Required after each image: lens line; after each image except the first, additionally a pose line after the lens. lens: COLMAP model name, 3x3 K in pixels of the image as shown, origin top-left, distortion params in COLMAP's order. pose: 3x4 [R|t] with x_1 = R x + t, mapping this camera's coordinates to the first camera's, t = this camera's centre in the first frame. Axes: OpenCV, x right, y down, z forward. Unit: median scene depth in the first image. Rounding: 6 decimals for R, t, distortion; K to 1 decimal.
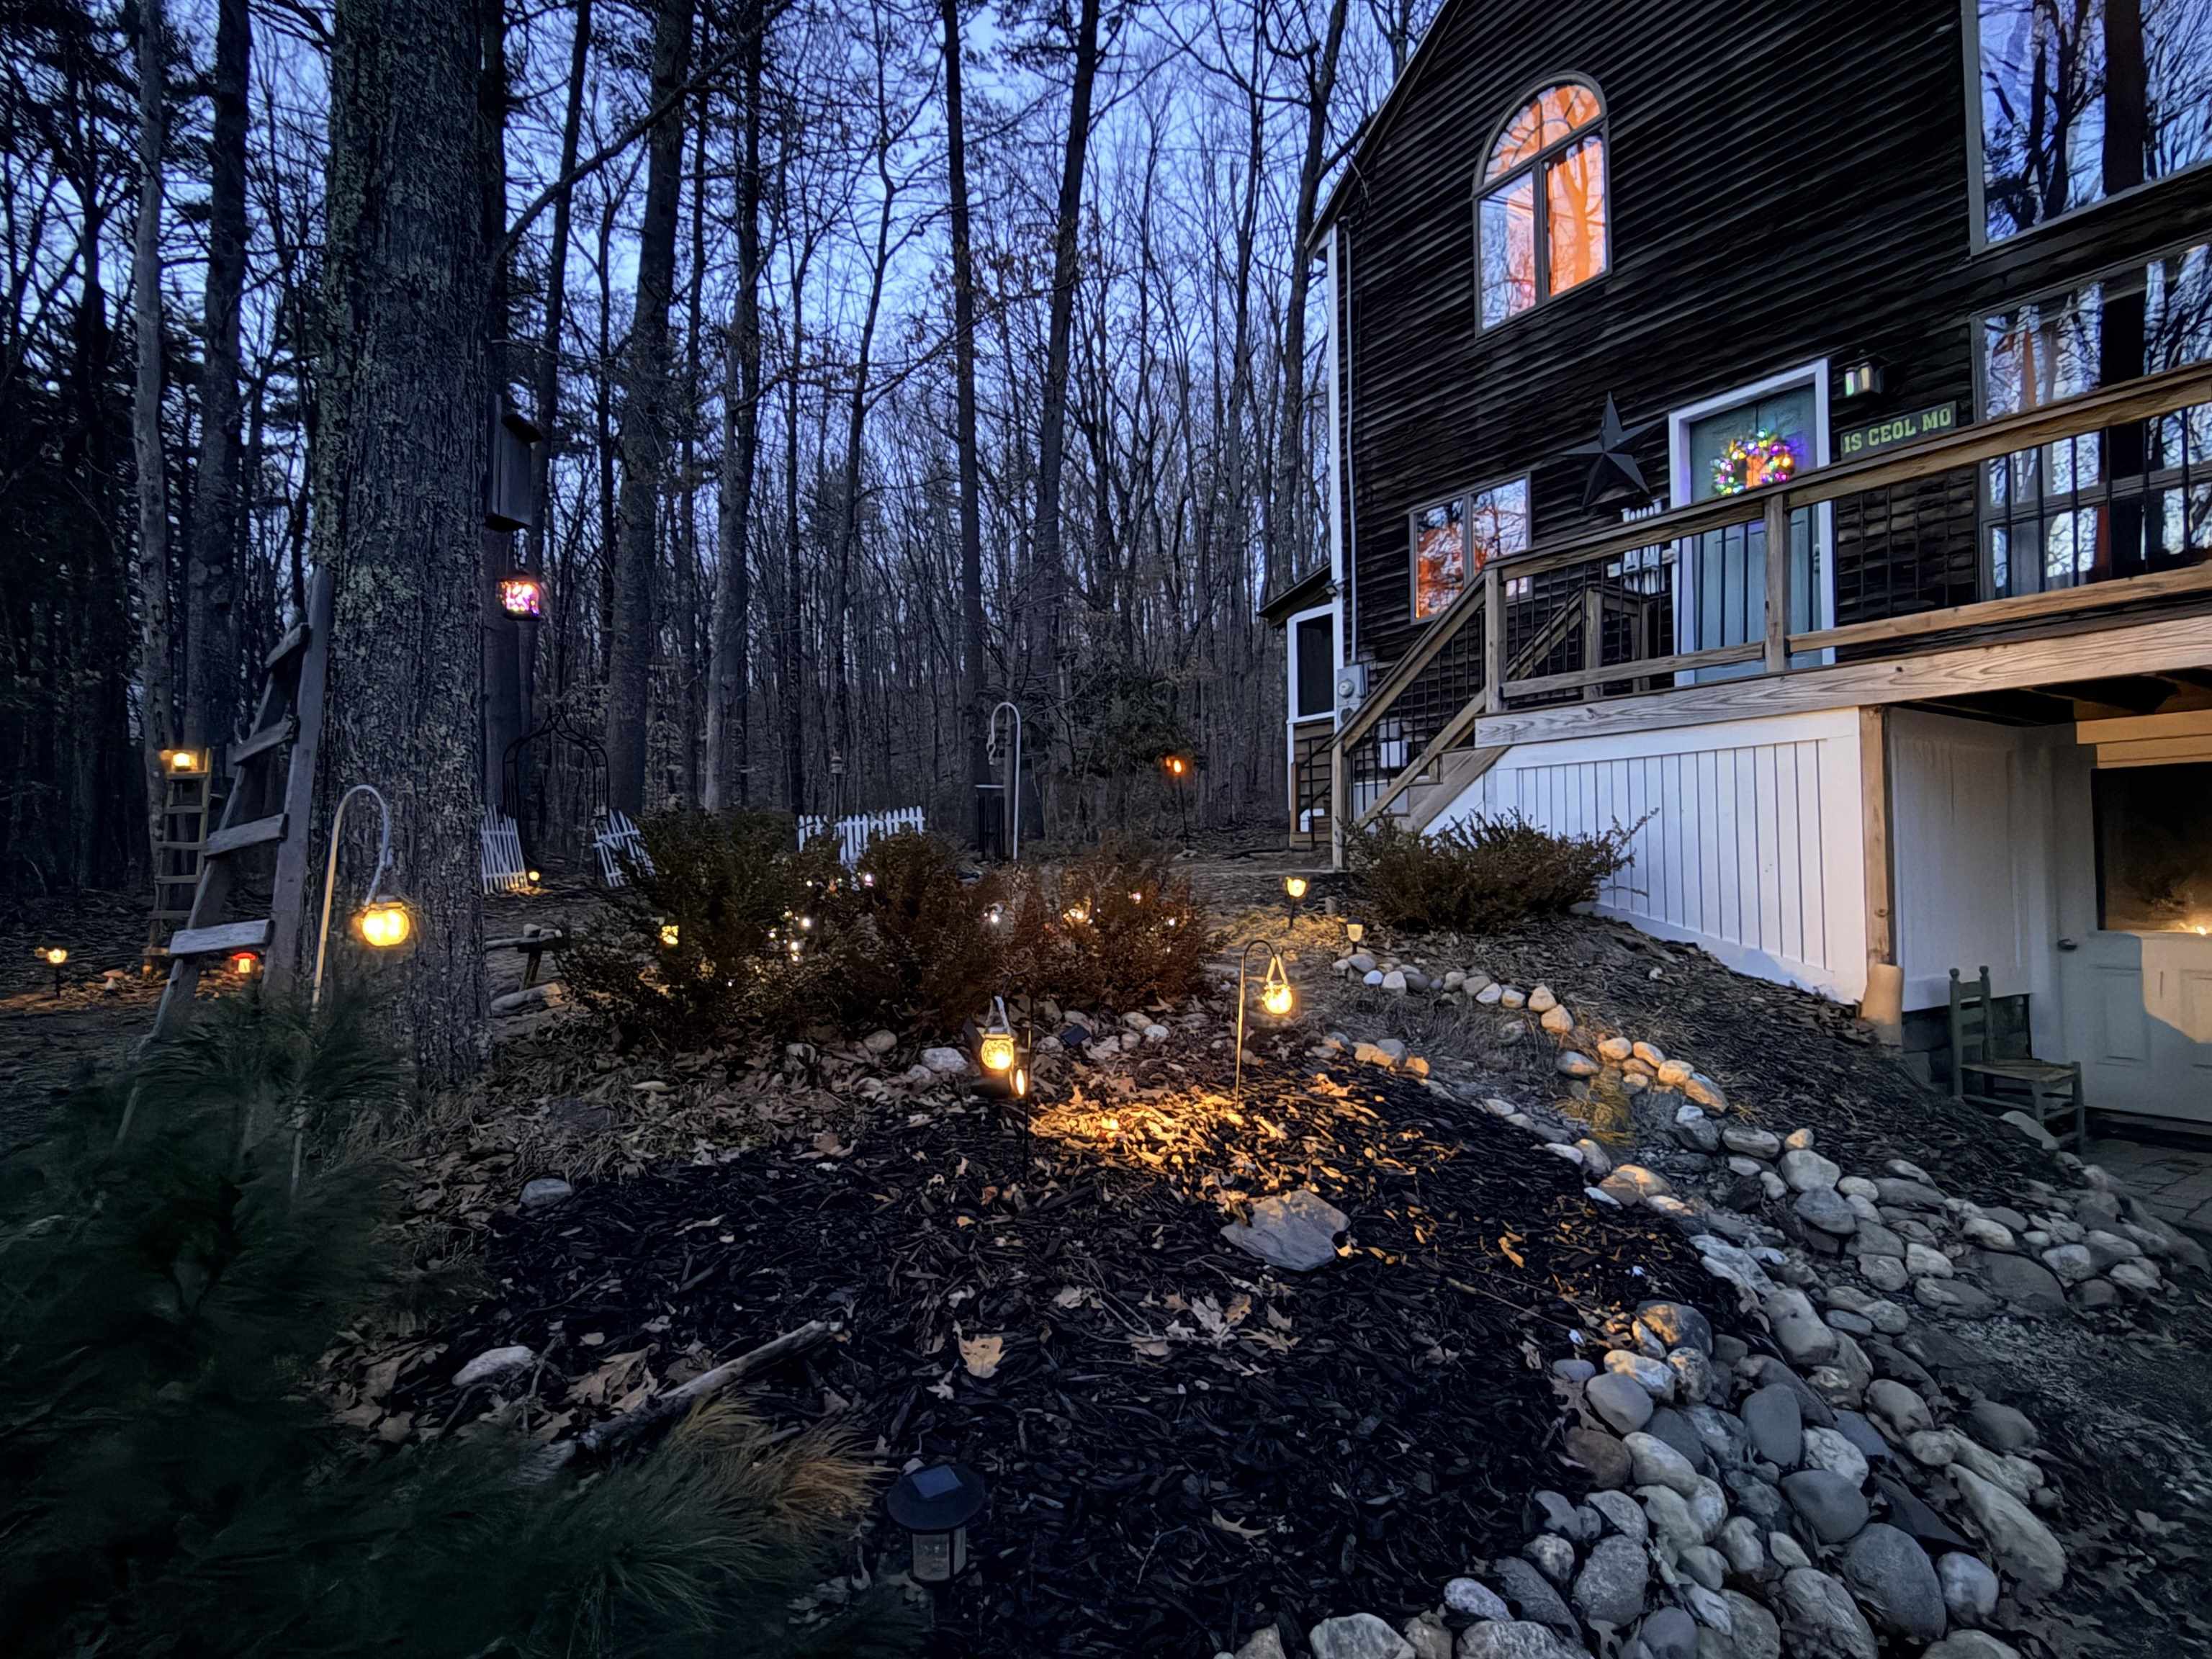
lens RADIAL K [[1114.4, 0, 1102.9], [0, 1114.4, 837.2], [0, 0, 1]] dist [0.000889, -0.000402]
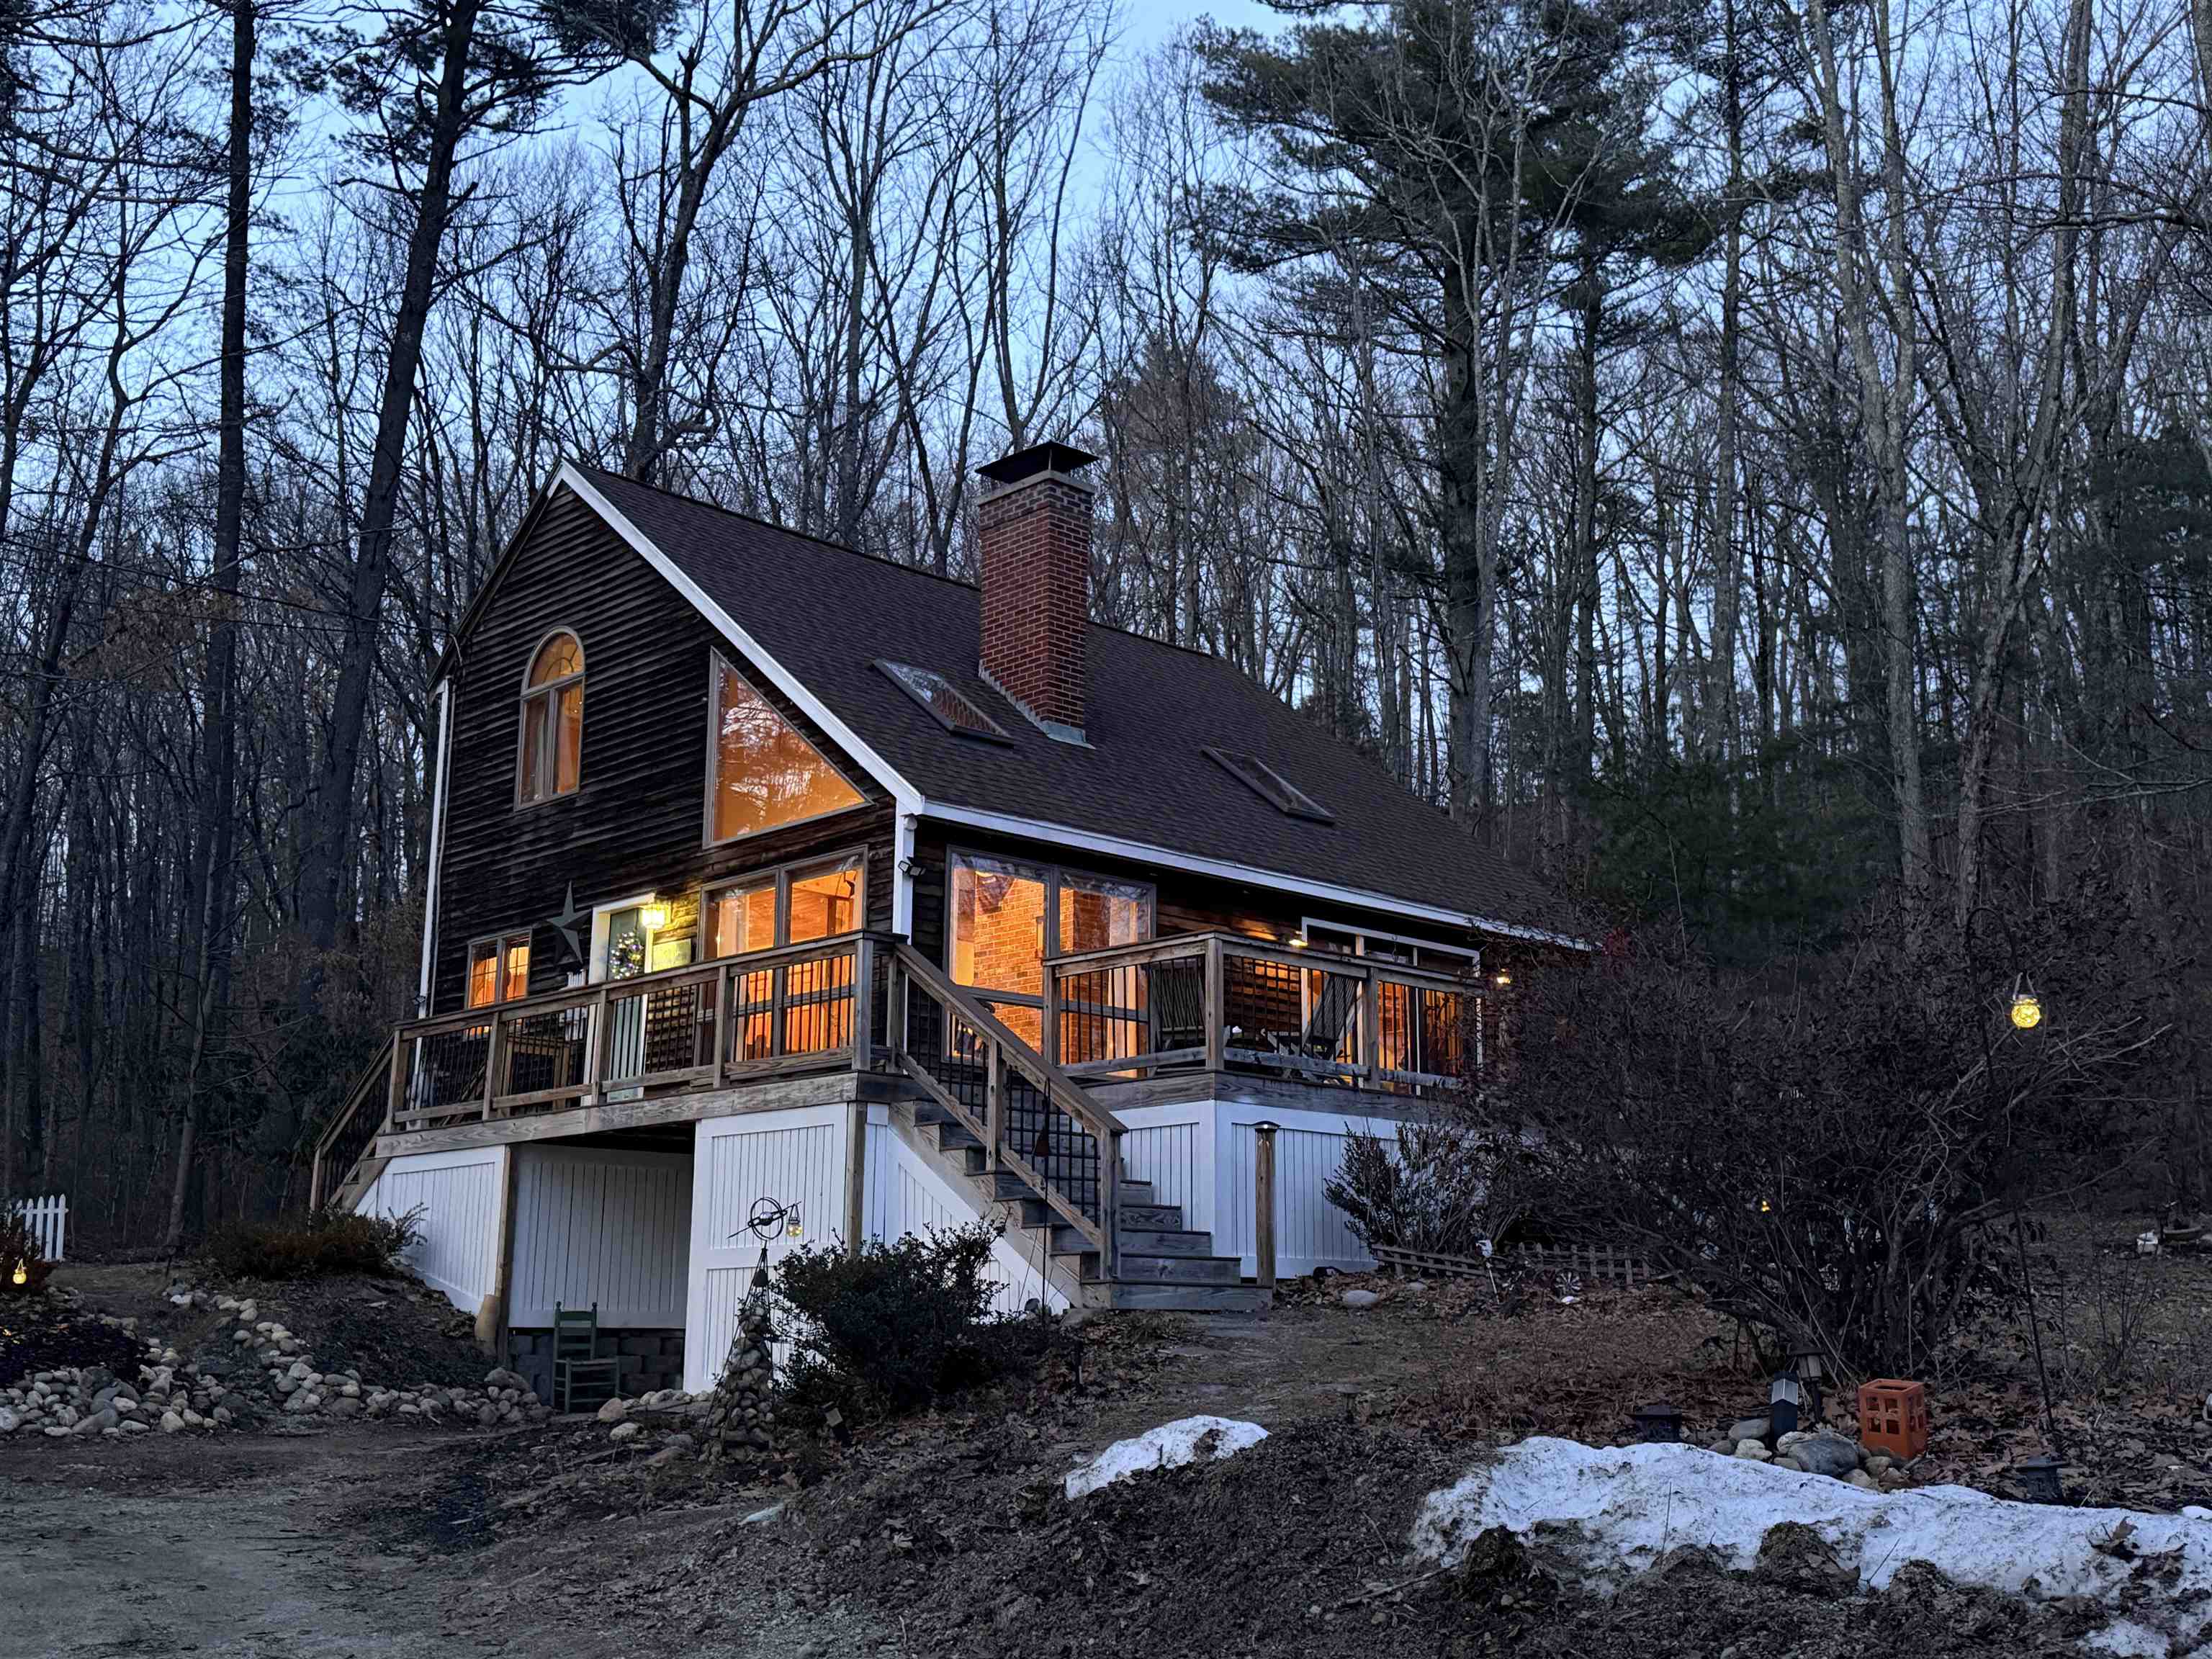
lens RADIAL K [[2338.6, 0, 1106.0], [0, 2338.6, 829.5], [0, 0, 1]] dist [0.191912, -0.402879]
pose [[0.986702, 0.050539, 0.154481, 0.792695], [-0.020810, 0.981889, -0.188312, 0.059819], [-0.161200, 0.182593, 0.969884, -2.205955]]
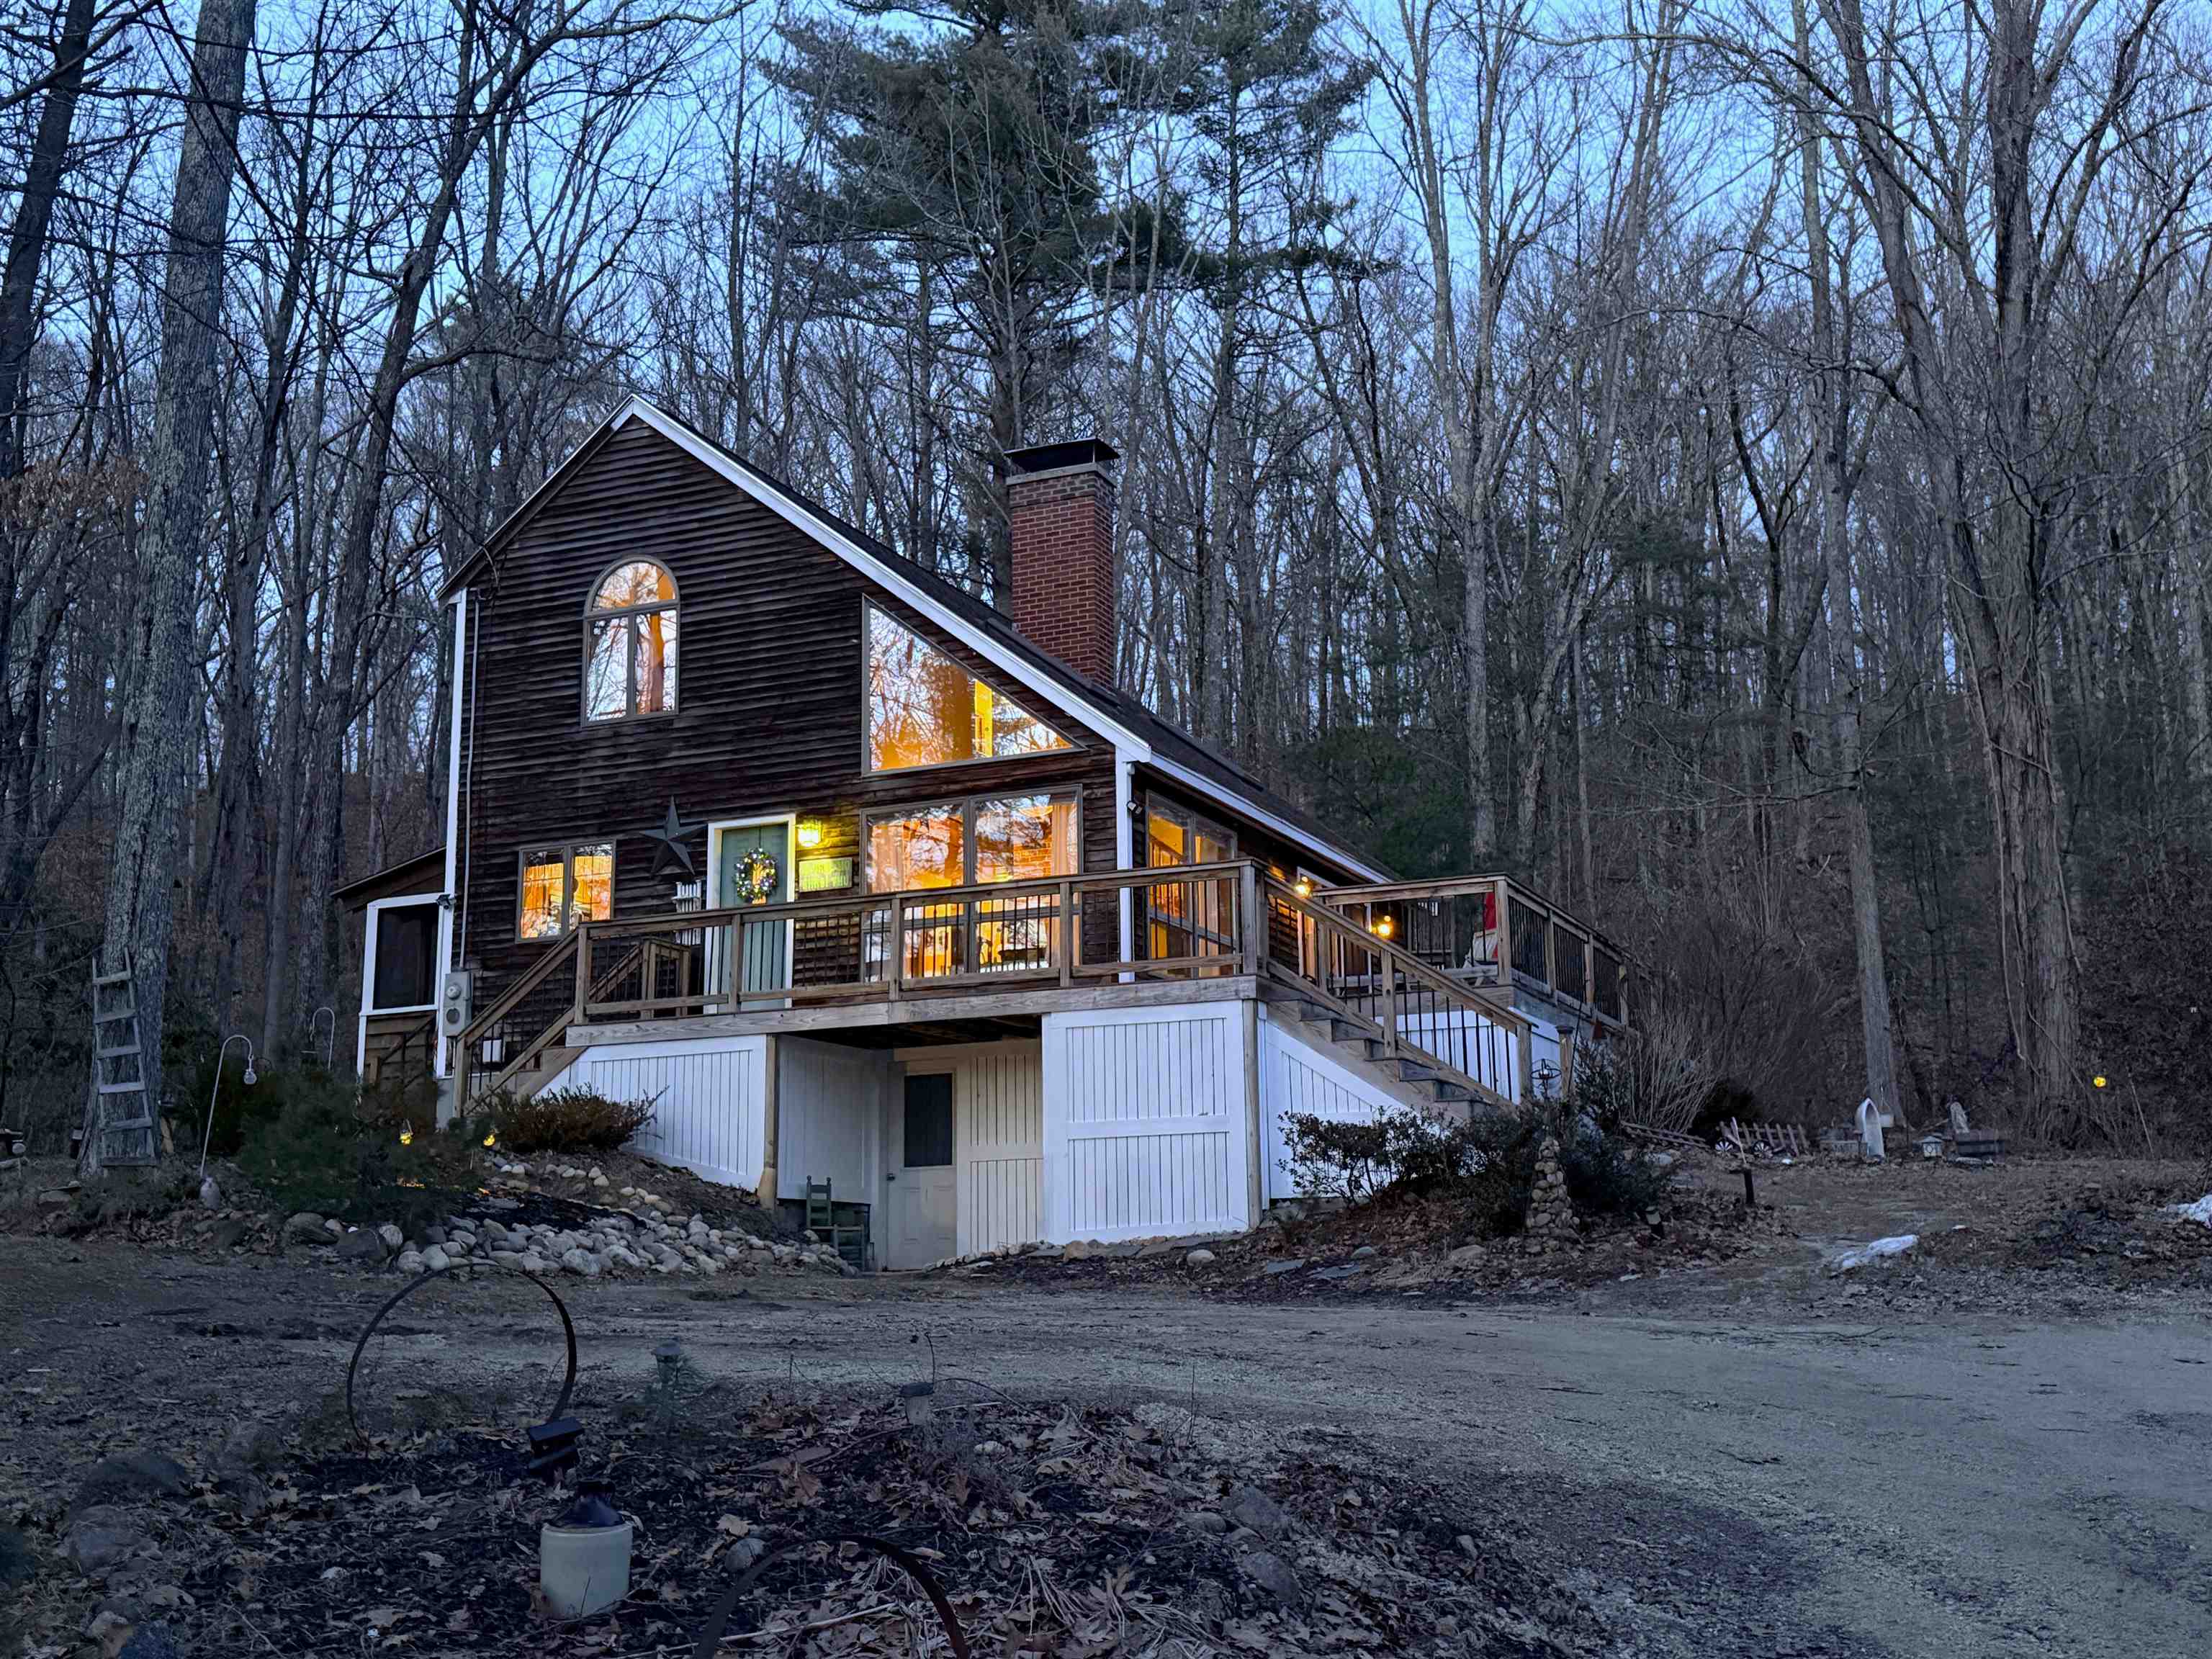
lens RADIAL K [[2338.6, 0, 1106.0], [0, 2338.6, 829.5], [0, 0, 1]] dist [0.191912, -0.402879]
pose [[0.847501, 0.103485, 0.520609, -0.754552], [-0.009988, 0.983746, -0.179287, 0.200028], [-0.530700, 0.146746, 0.834759, -2.136553]]
